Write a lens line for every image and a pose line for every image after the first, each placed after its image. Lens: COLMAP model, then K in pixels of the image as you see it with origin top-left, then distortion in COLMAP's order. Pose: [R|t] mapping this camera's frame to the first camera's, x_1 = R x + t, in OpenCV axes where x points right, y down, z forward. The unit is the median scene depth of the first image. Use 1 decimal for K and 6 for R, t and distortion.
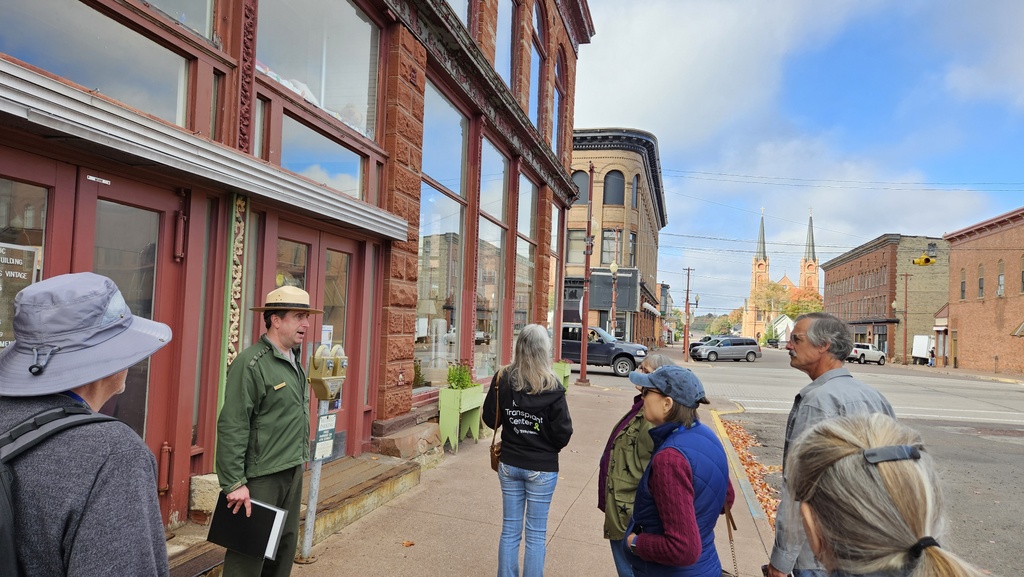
lens RADIAL K [[714.8, 0, 514.5], [0, 714.8, 287.0], [0, 0, 1]] dist [0.001868, -0.000783]
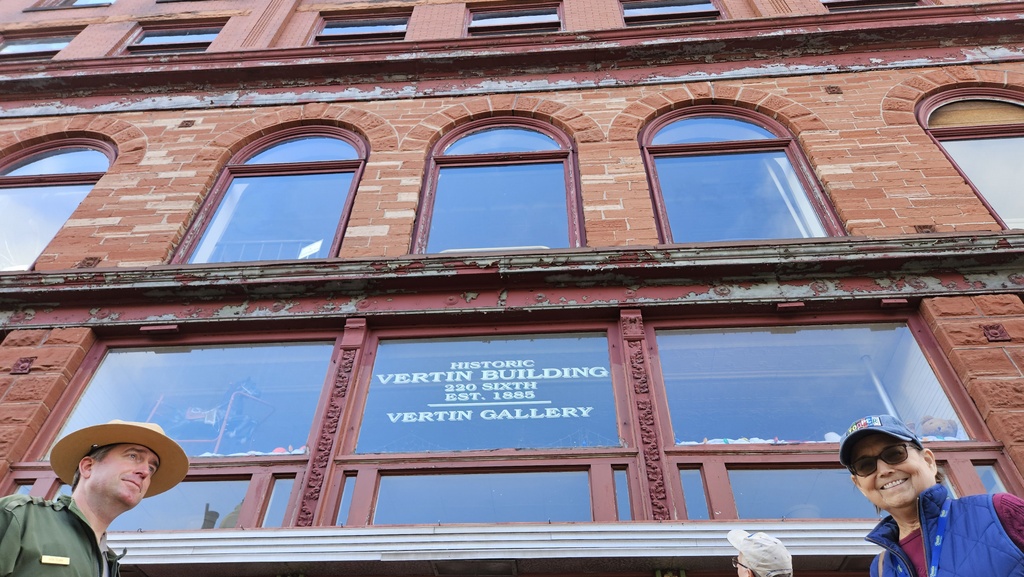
lens RADIAL K [[714.8, 0, 510.9], [0, 714.8, 291.9], [0, 0, 1]] dist [0.001868, -0.000783]
pose [[0.173537, -0.751542, -0.636450, 0.391029], [0.025394, 0.649456, -0.759975, 0.305703], [0.984500, 0.115722, 0.131789, 0.658070]]
